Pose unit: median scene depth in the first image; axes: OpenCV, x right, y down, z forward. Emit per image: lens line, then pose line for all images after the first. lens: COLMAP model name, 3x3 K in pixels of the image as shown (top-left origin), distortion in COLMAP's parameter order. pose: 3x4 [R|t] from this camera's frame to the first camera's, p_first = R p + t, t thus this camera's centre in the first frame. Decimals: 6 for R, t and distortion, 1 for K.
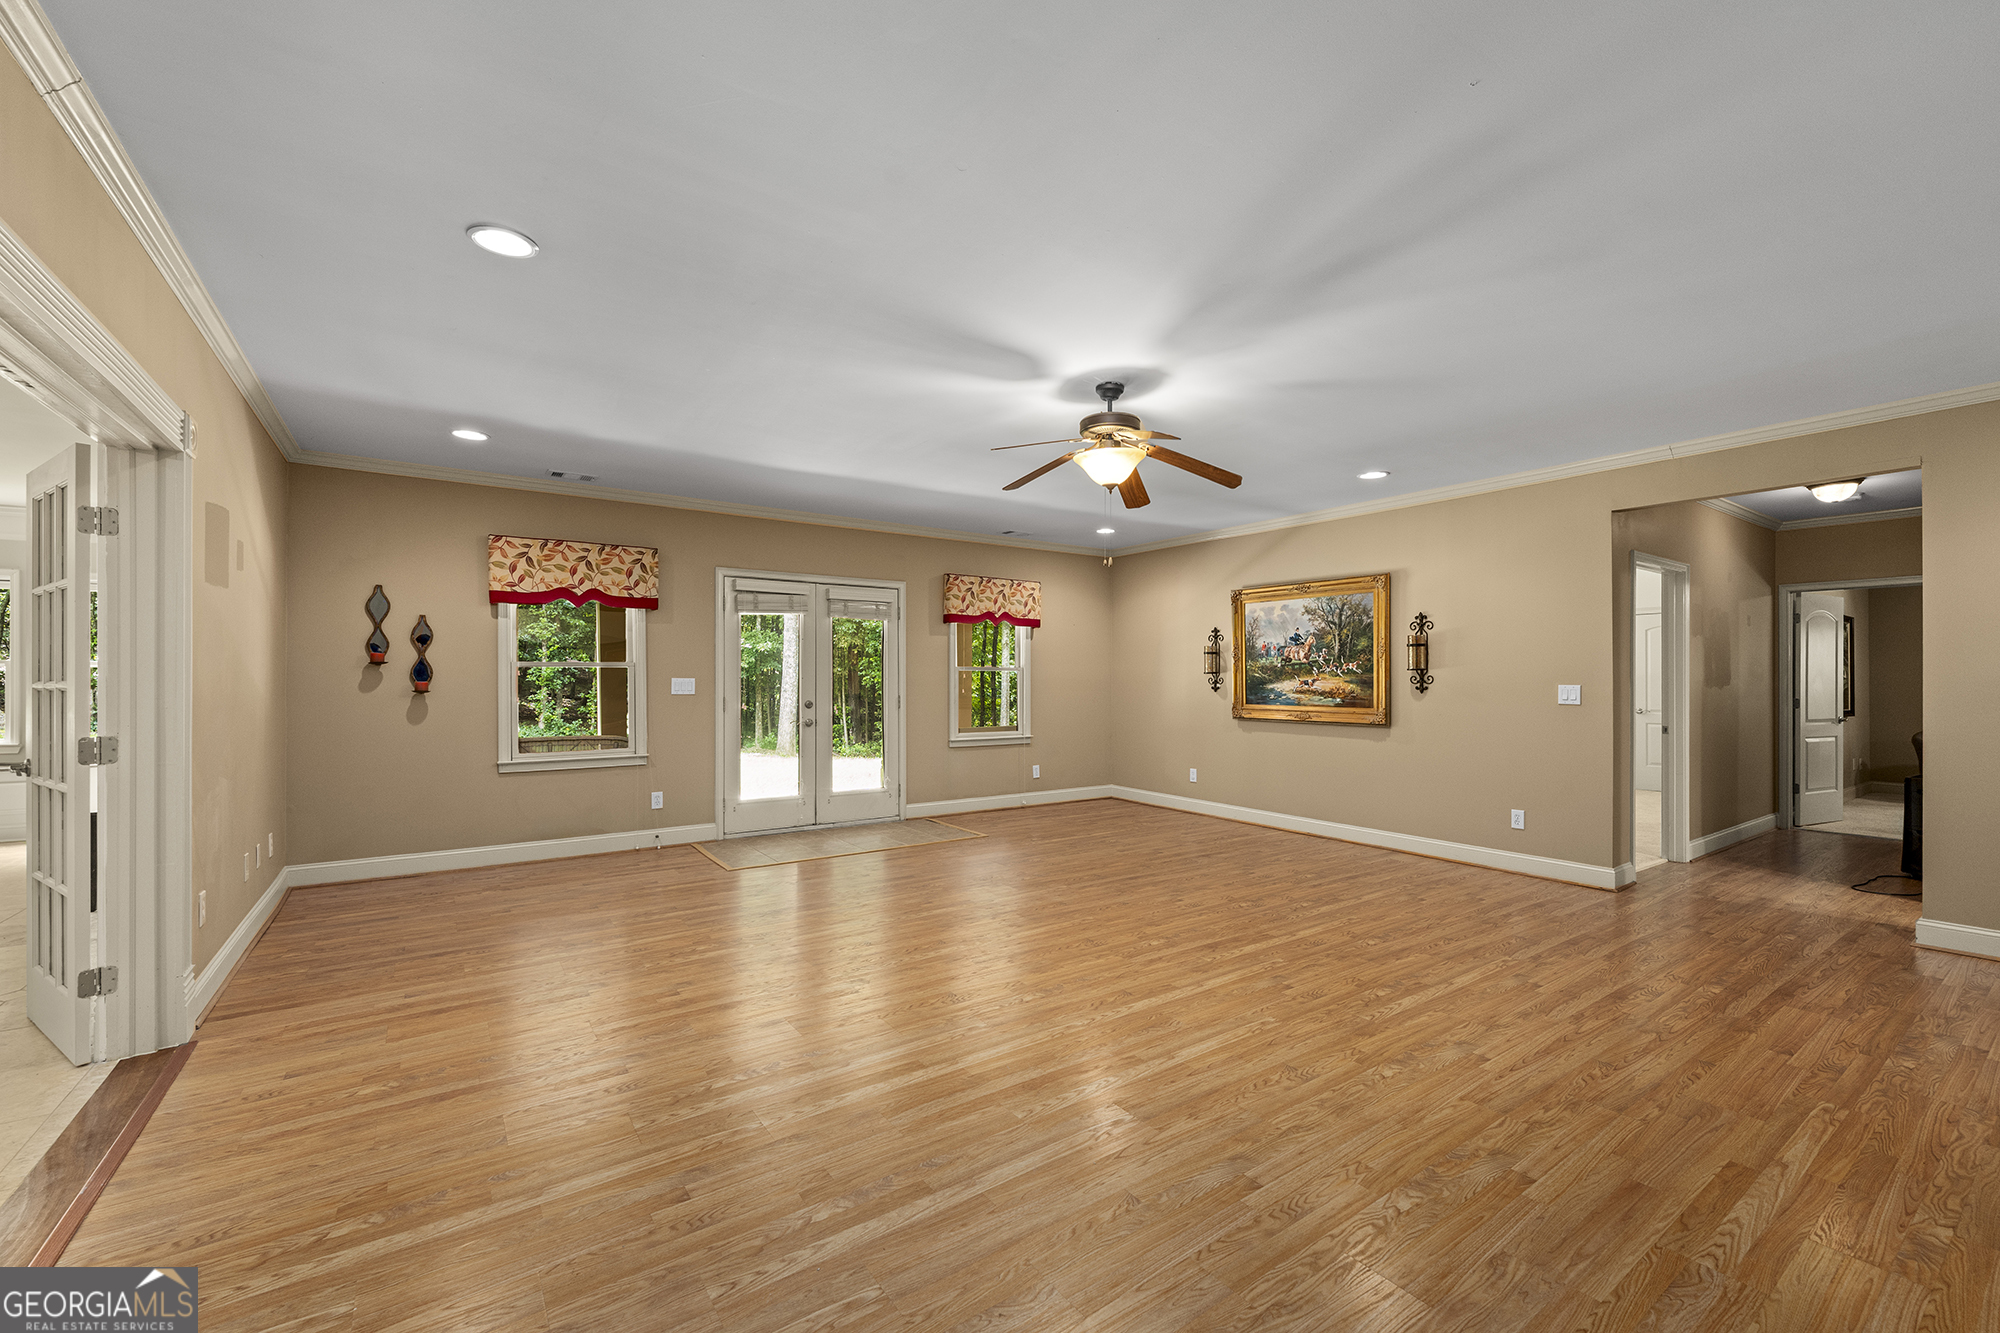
lens RADIAL K [[816.9, 0, 1006.9], [0, 816.9, 676.3], [0, 0, 1]] dist [-0.001315, 0.000019]
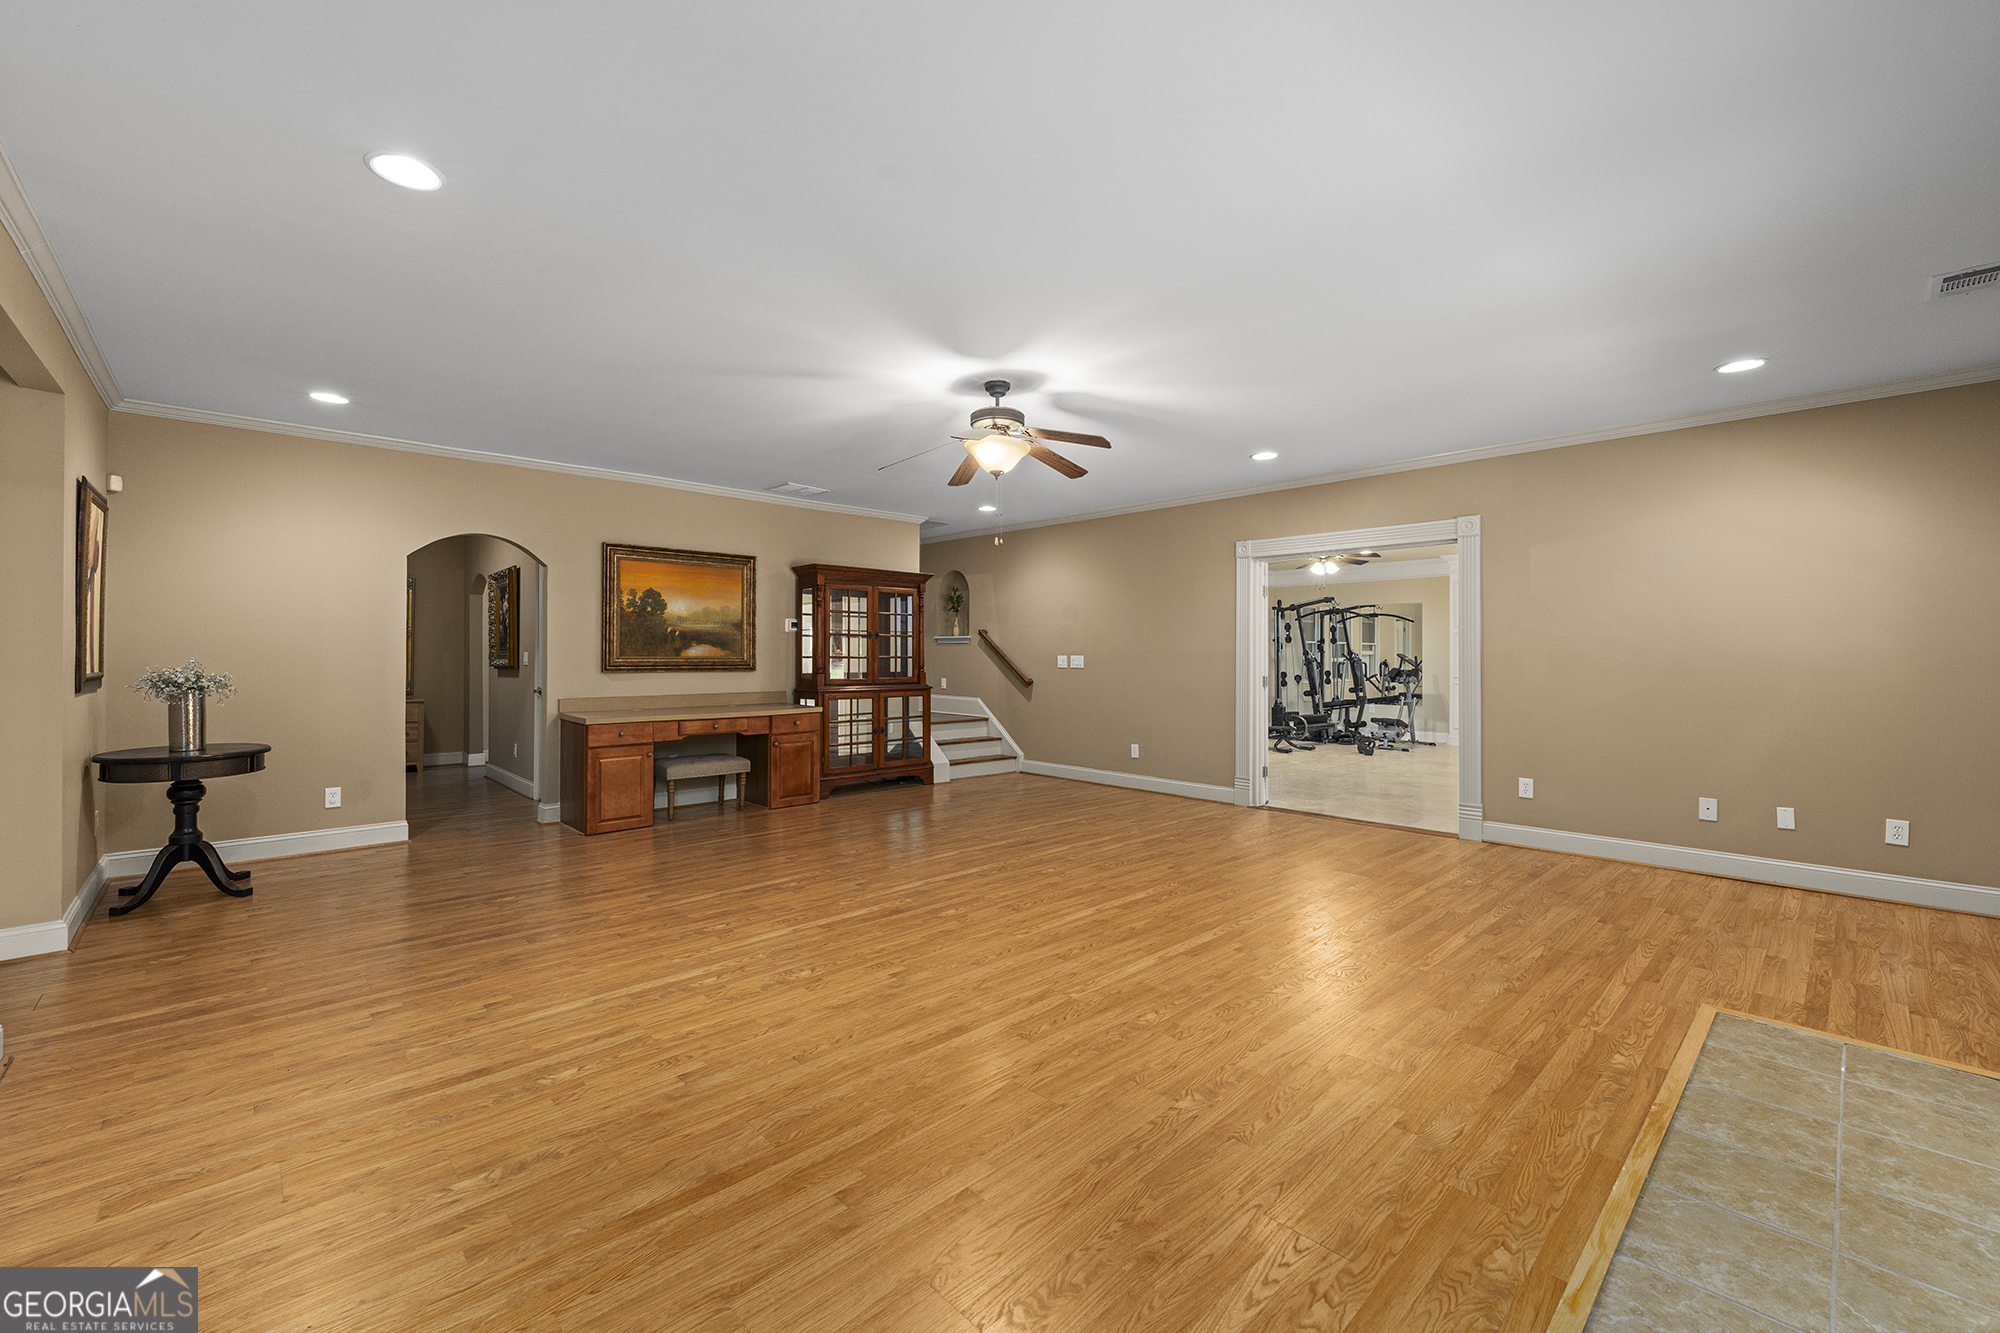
lens RADIAL K [[816.9, 0, 999.3], [0, 816.9, 658.5], [0, 0, 1]] dist [-0.001315, 0.000019]
pose [[-0.990216, -0.005295, -0.139439, 0.255462], [-0.005067, 0.999985, -0.001989, 0.017462], [0.139448, -0.001263, -0.990229, 1.934394]]
